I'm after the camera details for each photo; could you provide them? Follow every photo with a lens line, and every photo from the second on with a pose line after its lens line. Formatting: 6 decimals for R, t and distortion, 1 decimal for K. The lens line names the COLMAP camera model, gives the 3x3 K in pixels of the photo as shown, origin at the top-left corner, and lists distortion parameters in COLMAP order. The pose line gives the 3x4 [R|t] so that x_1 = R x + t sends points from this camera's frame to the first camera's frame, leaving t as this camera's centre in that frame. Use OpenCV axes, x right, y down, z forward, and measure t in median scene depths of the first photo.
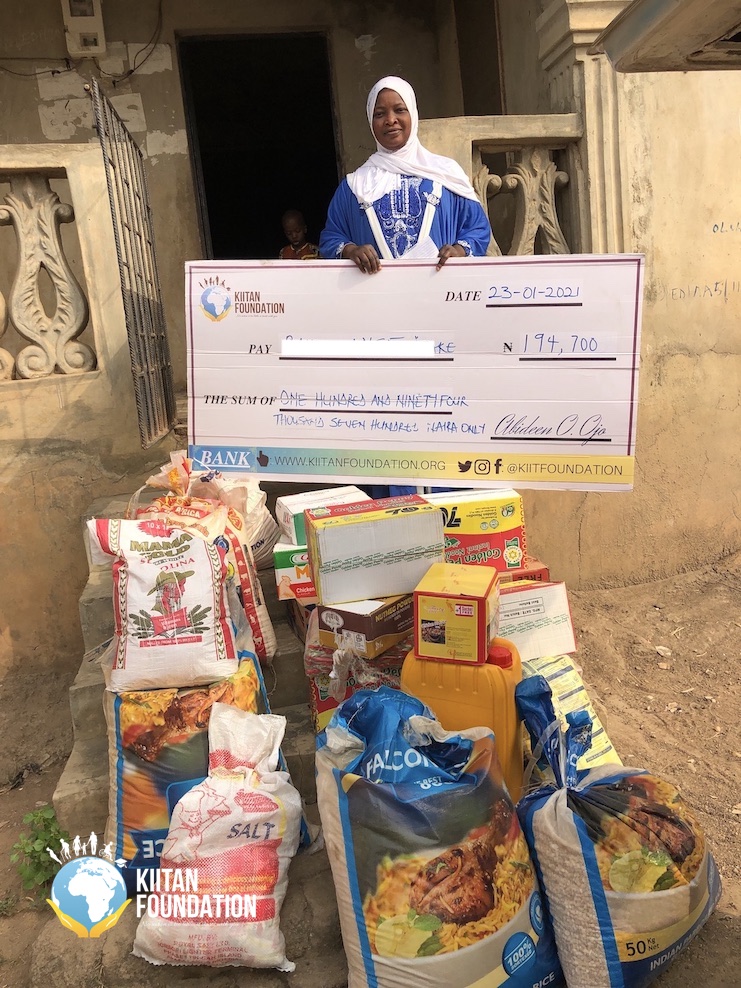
lens RADIAL K [[817.7, 0, 365.9], [0, 817.7, 494.9], [0, 0, 1]] dist [-0.009759, 0.040003]
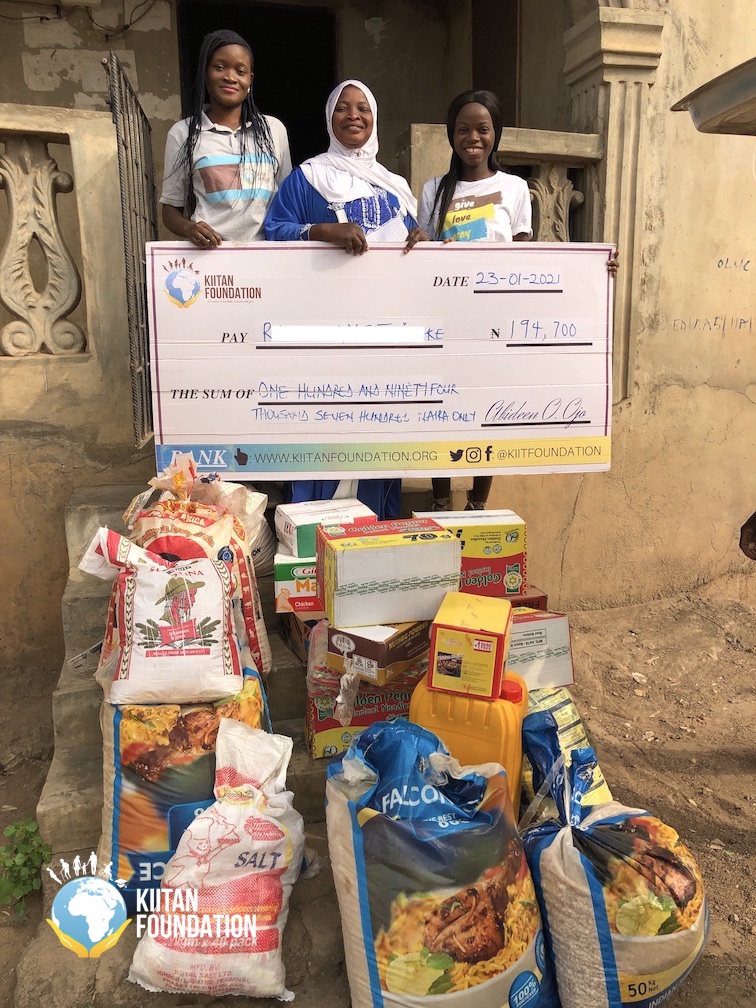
lens RADIAL K [[832.9, 0, 383.8], [0, 832.9, 506.0], [0, 0, 1]] dist [0.000782, 0.020846]
pose [[0.993444, 0.070443, 0.090037, -0.094452], [-0.073361, 0.996868, 0.029524, -0.045750], [-0.087675, -0.035936, 0.995501, 0.002936]]
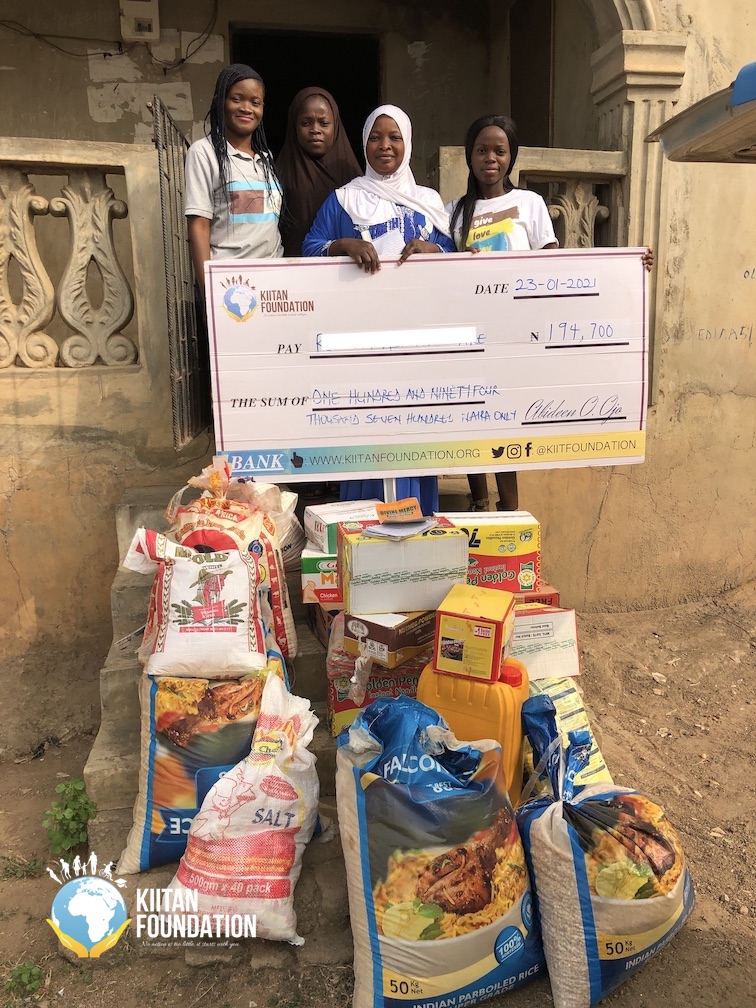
lens RADIAL K [[832.3, 0, 372.6], [0, 832.3, 512.1], [0, 0, 1]] dist [0.002556, 0.008228]
pose [[0.996666, 0.081136, 0.008546, -0.043170], [-0.081359, 0.996228, 0.030162, -0.034869], [-0.006066, -0.030757, 0.999508, -0.088430]]
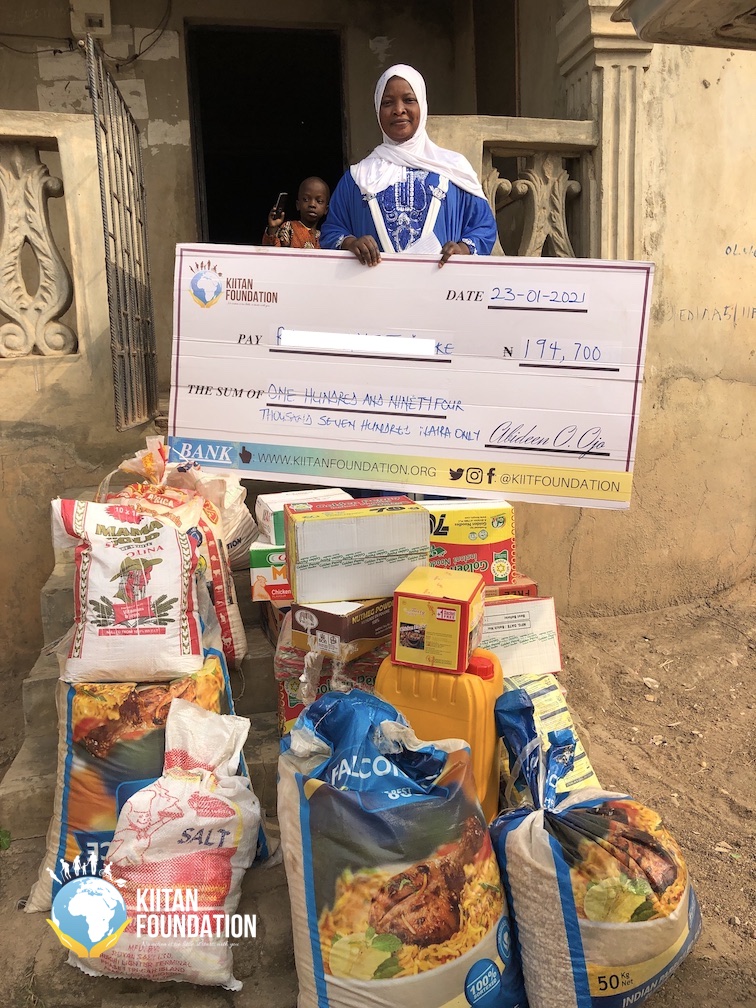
lens RADIAL K [[833.3, 0, 368.6], [0, 833.3, 513.4], [0, 0, 1]] dist [0.003022, 0.016827]
pose [[0.998042, 0.060339, 0.016451, 0.007469], [-0.060140, 0.998113, -0.012358, 0.037996], [-0.017166, 0.011344, 0.999788, 0.037059]]
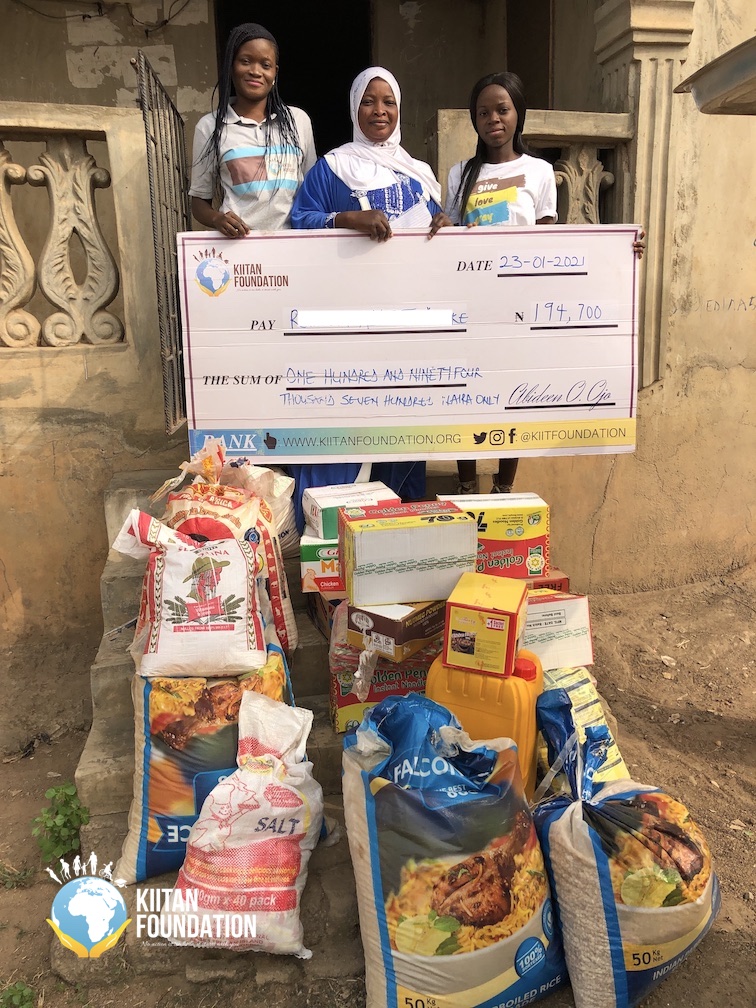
lens RADIAL K [[831.2, 0, 376.8], [0, 831.2, 507.5], [0, 0, 1]] dist [-0.000913, 0.024195]
pose [[0.997335, 0.068305, 0.025635, -0.058997], [-0.069589, 0.996162, 0.053091, -0.044750], [-0.021911, -0.054734, 0.998261, -0.025334]]
